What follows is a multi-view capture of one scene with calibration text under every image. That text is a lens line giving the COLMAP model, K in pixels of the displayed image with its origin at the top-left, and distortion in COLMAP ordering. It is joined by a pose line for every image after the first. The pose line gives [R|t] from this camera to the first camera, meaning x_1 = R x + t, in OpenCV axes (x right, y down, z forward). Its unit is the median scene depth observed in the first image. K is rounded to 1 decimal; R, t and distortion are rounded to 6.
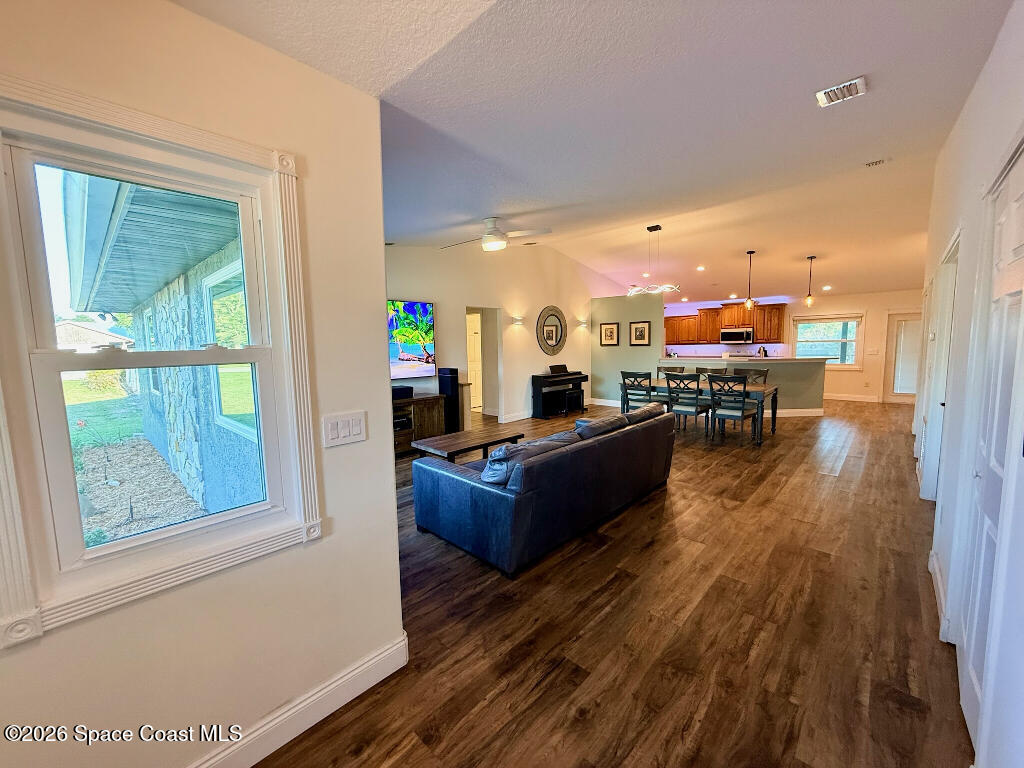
lens RADIAL K [[410.7, 0, 512.0], [0, 410.7, 384.0], [0, 0, 1]] dist [0.002540, 0.000352]
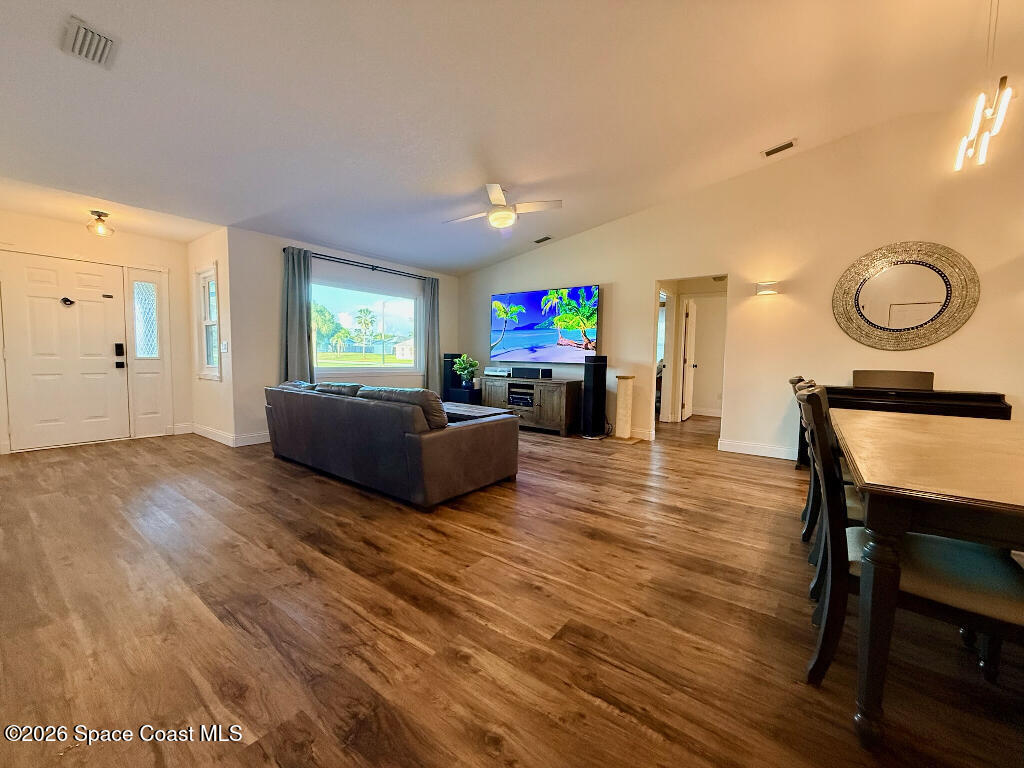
lens RADIAL K [[410.7, 0, 512.0], [0, 410.7, 384.0], [0, 0, 1]] dist [0.002540, 0.000352]
pose [[0.099744, 0.087286, -0.991177, 0.730236], [-0.115291, 0.990449, 0.075620, -0.023647], [0.988311, 0.106731, 0.108855, 0.736493]]
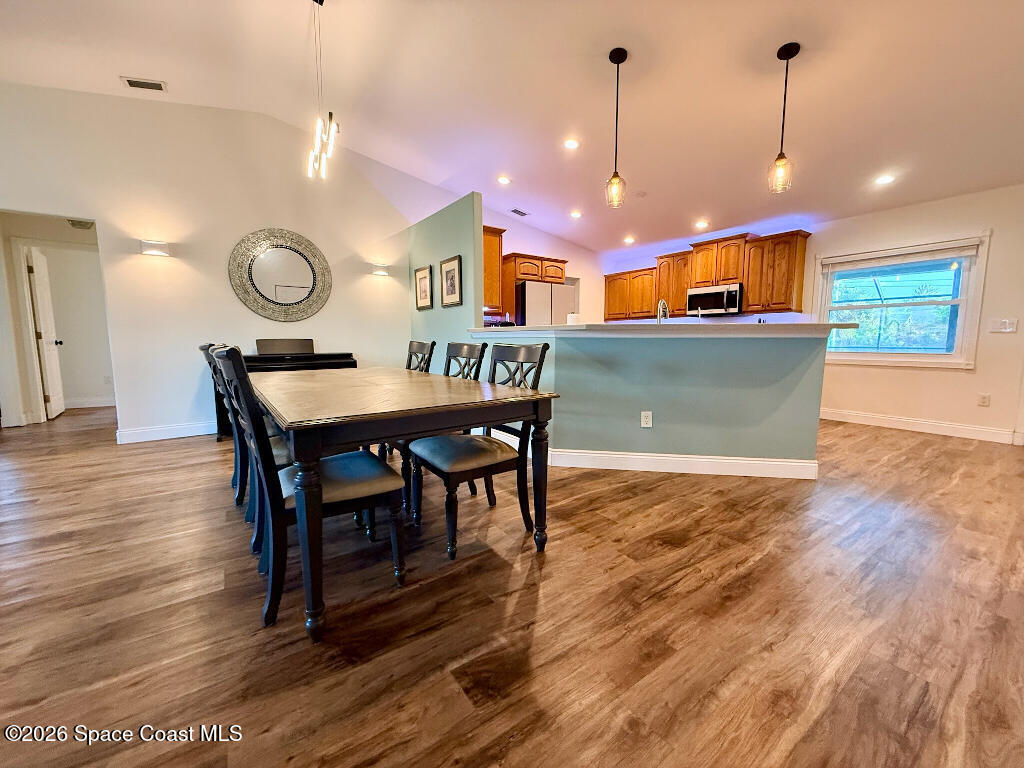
lens RADIAL K [[409.2, 0, 512.0], [0, 409.2, 384.0], [0, 0, 1]] dist [-0.003097, 0.000269]
pose [[0.977081, 0.043388, -0.208397, 0.718202], [-0.040154, 0.998999, 0.019724, -0.012622], [0.209044, -0.010904, 0.977845, 0.740996]]
